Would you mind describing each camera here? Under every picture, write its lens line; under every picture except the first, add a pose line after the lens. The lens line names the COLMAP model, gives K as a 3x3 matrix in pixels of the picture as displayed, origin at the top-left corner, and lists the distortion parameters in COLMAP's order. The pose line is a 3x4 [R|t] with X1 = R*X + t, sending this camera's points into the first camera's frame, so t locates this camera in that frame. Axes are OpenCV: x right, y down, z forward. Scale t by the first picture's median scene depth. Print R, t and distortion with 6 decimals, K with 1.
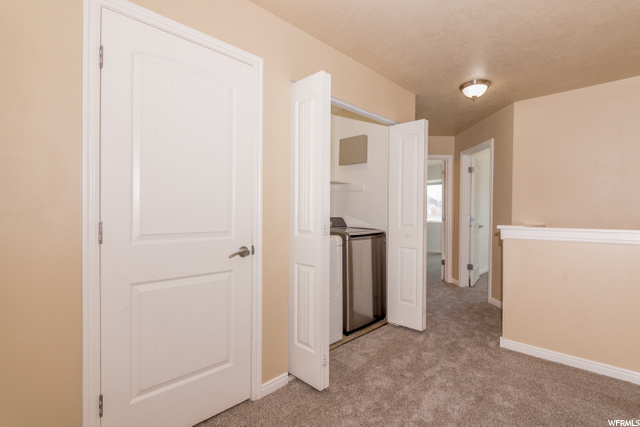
lens RADIAL K [[306.1, 0, 320.0], [0, 306.1, 213.5], [0, 0, 1]] dist [-0.000762, -0.000084]
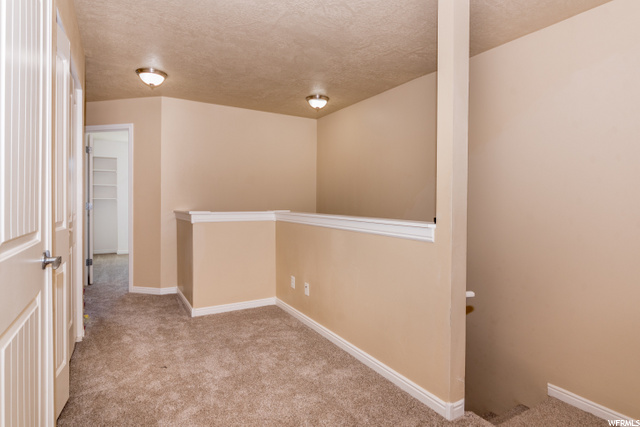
lens RADIAL K [[362.0, 0, 320.8], [0, 362.0, 201.1], [0, 0, 1]] dist [0.000361, 0.000064]
pose [[0.279834, -0.008055, 0.960015, -0.550007], [0.002044, 0.999968, 0.007794, -0.008649], [-0.960046, -0.000219, 0.279841, 0.148047]]
